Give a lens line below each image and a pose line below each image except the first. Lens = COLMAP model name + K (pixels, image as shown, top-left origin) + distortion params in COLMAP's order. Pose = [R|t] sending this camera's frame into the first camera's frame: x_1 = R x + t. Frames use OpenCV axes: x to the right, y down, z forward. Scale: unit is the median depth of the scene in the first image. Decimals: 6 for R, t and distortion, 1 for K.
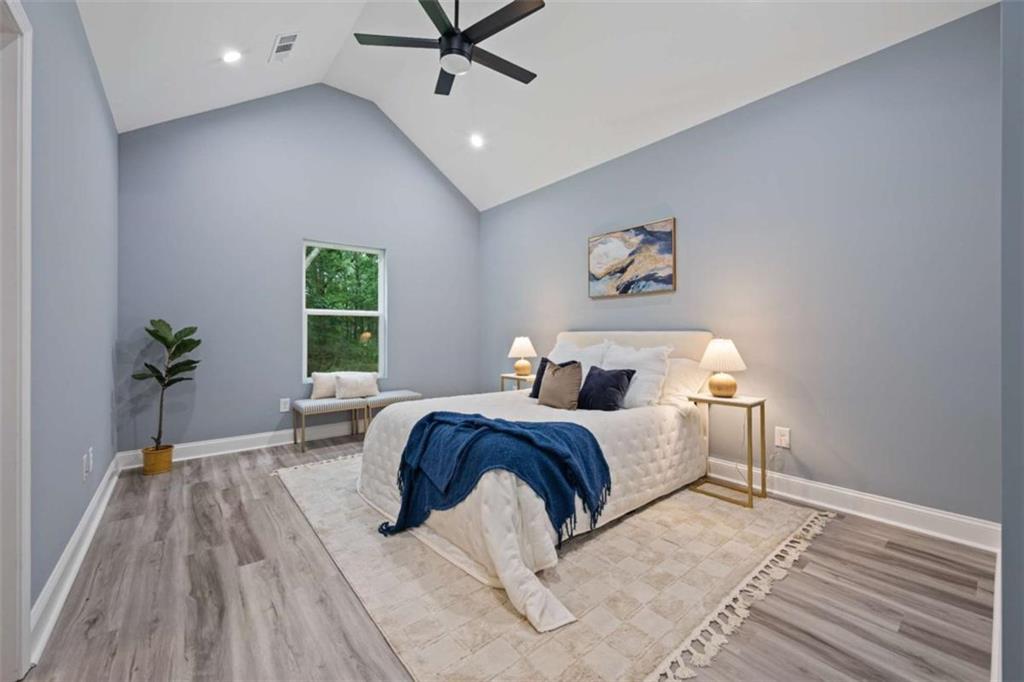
lens RADIAL K [[406.1, 0, 516.6], [0, 406.1, 342.9], [0, 0, 1]] dist [-0.002276, 0.000024]
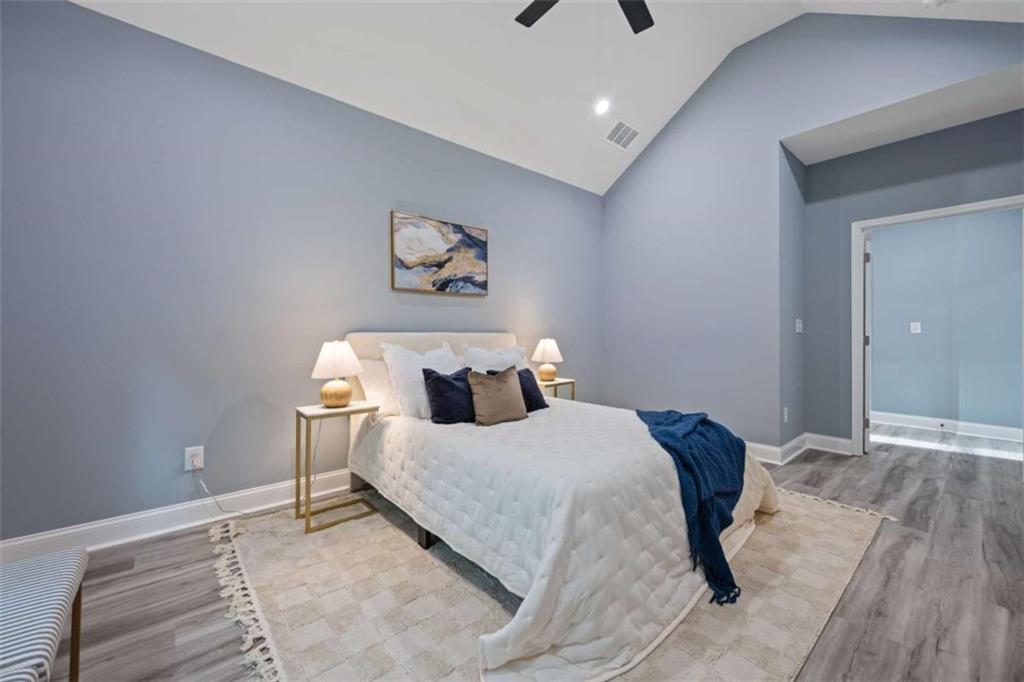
lens RADIAL K [[406.1, 0, 516.6], [0, 406.1, 342.9], [0, 0, 1]] dist [-0.002276, 0.000024]
pose [[-0.025100, -0.011221, 0.999622, -0.662989], [0.031883, 0.999419, 0.012020, -0.011680], [-0.999176, 0.032173, -0.024728, 0.879921]]
